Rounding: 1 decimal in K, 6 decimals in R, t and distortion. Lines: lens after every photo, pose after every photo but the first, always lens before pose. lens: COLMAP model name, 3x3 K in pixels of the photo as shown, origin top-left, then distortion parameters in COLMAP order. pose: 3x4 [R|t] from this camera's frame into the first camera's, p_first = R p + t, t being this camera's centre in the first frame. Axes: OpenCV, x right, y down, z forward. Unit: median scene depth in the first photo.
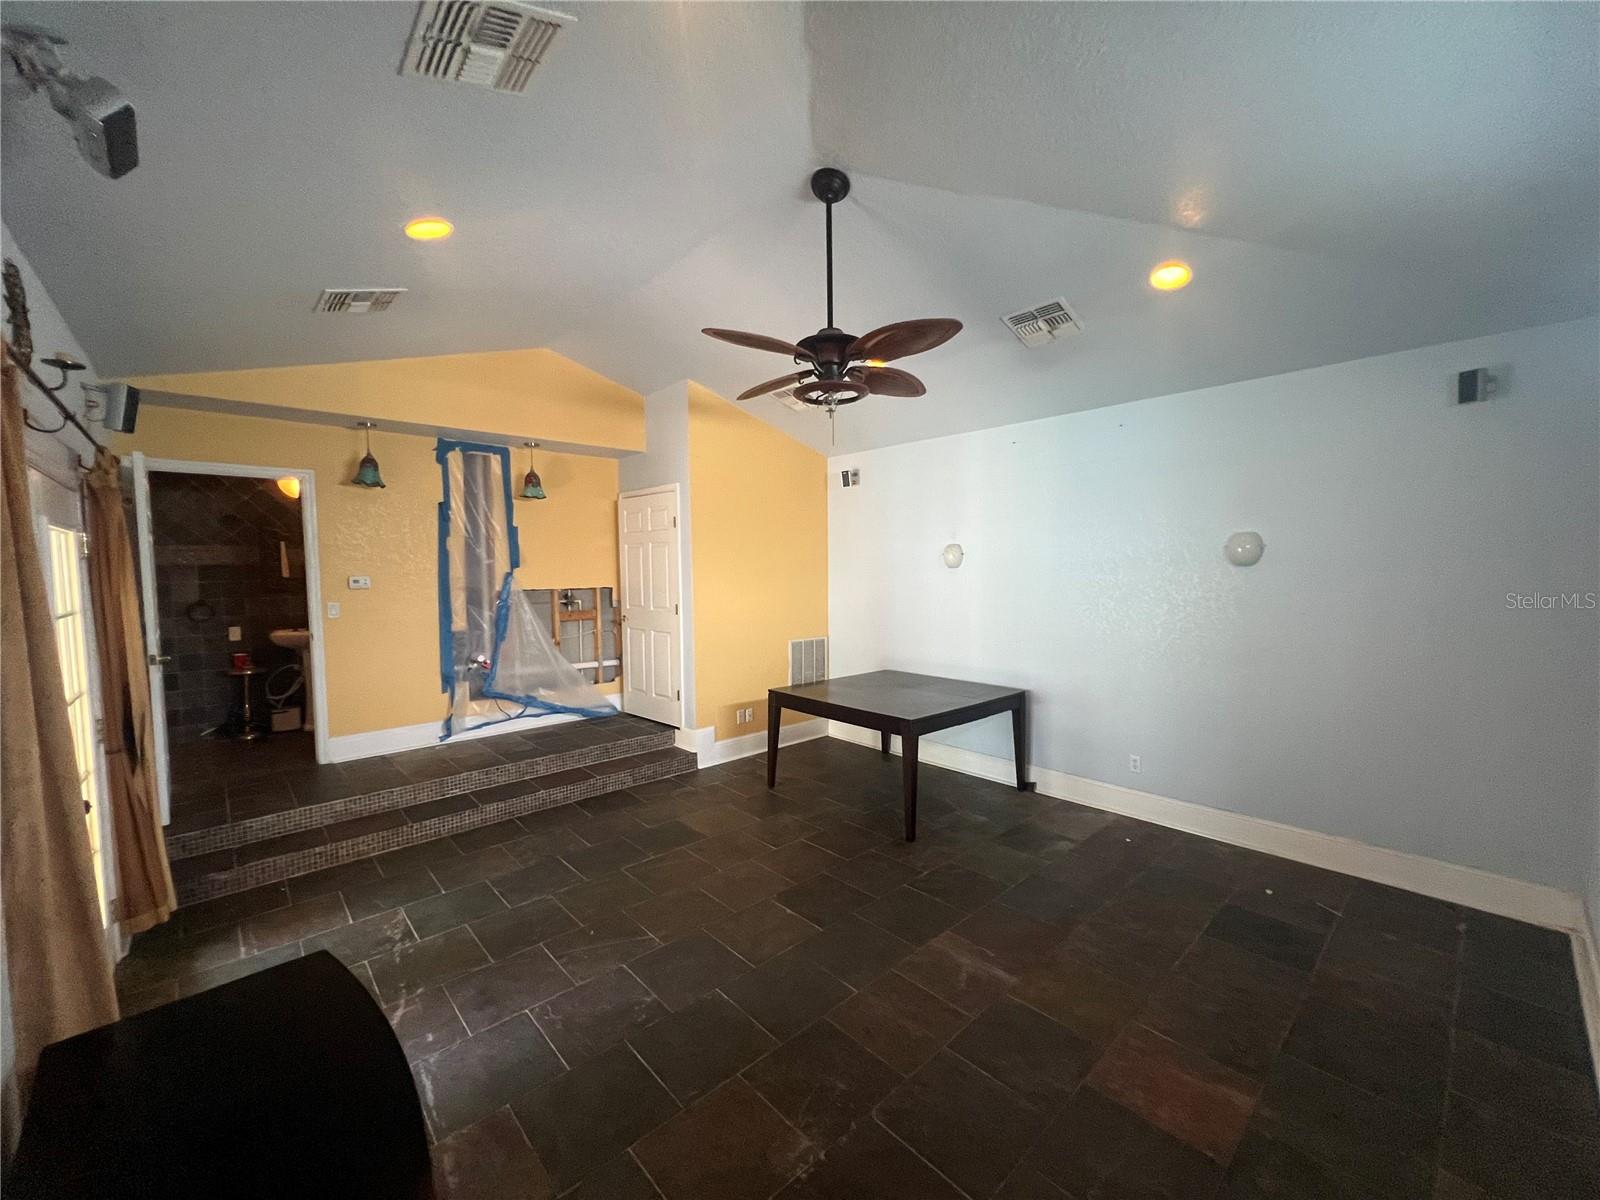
lens RADIAL K [[640.8, 0, 796.8], [0, 640.8, 609.3], [0, 0, 1]] dist [-0.001288, 0.000740]
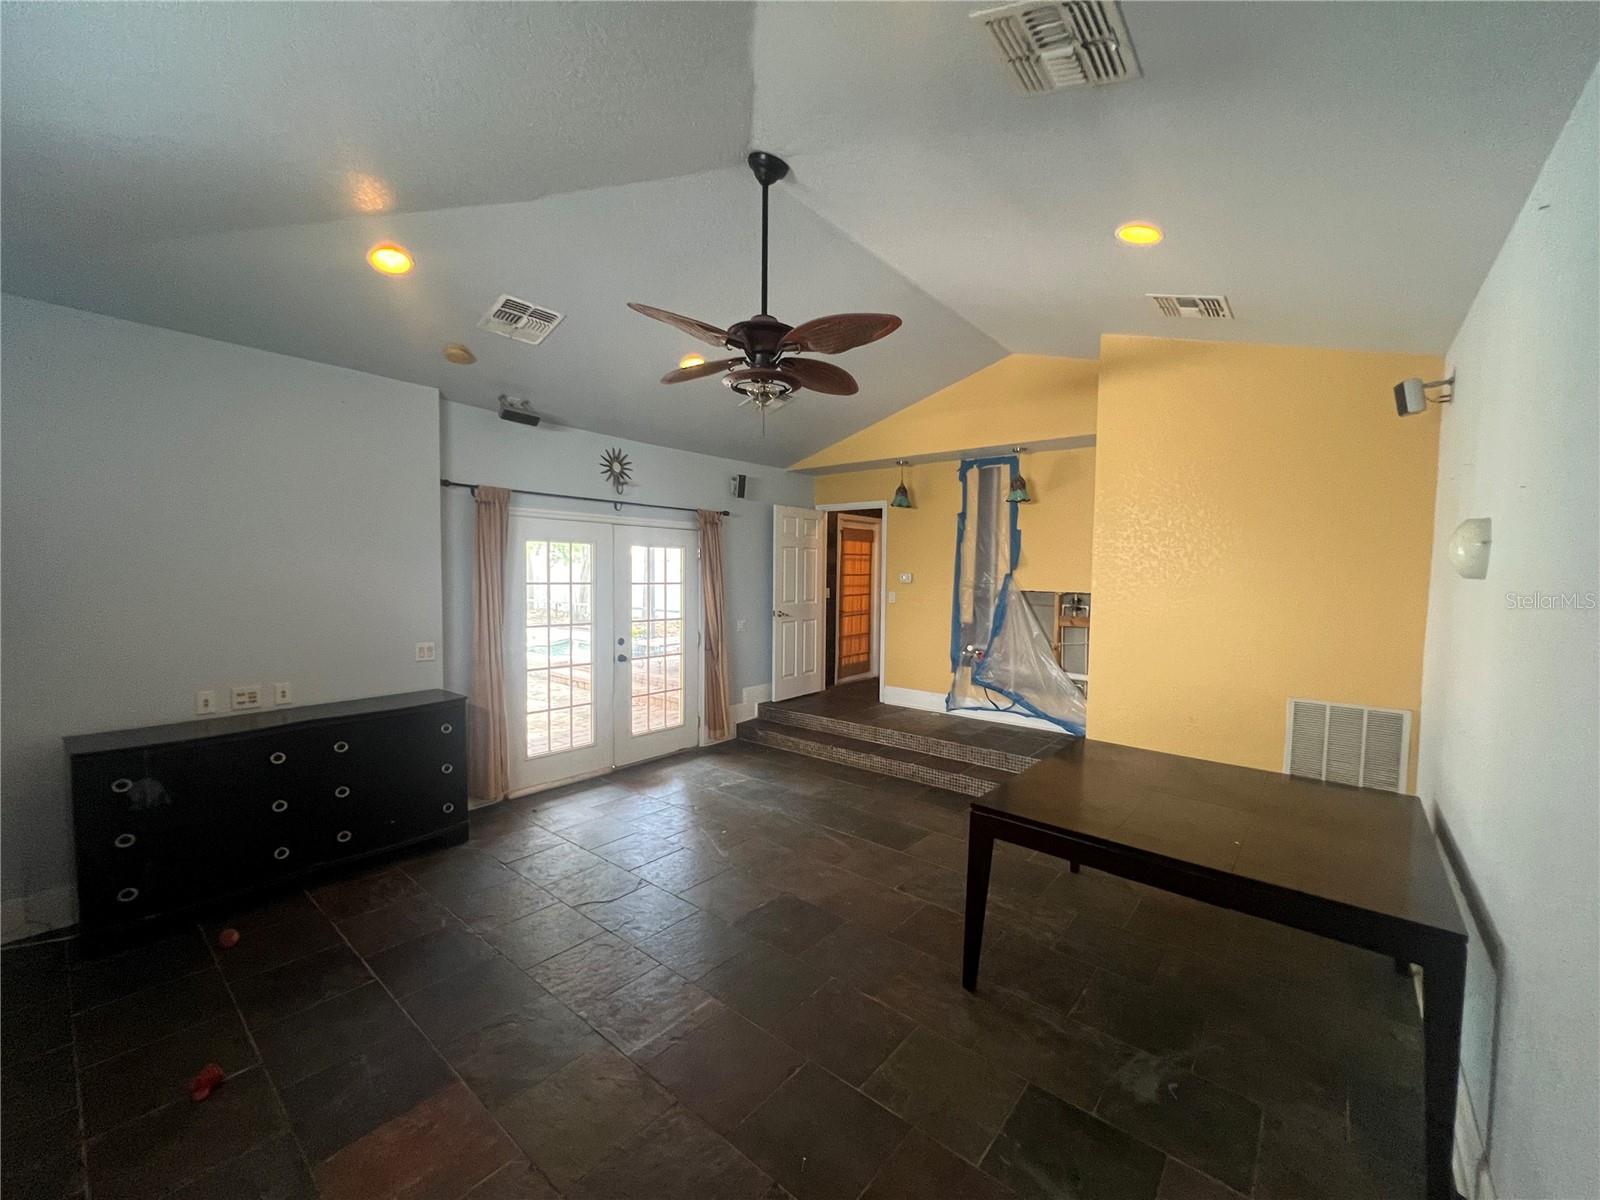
lens RADIAL K [[640.8, 0, 794.9], [0, 640.8, 603.4], [0, 0, 1]] dist [-0.001288, 0.000740]
pose [[0.126797, 0.061780, -0.990003, 0.582899], [-0.081933, 0.995300, 0.051617, -0.035250], [0.988539, 0.074569, 0.131263, 0.532710]]
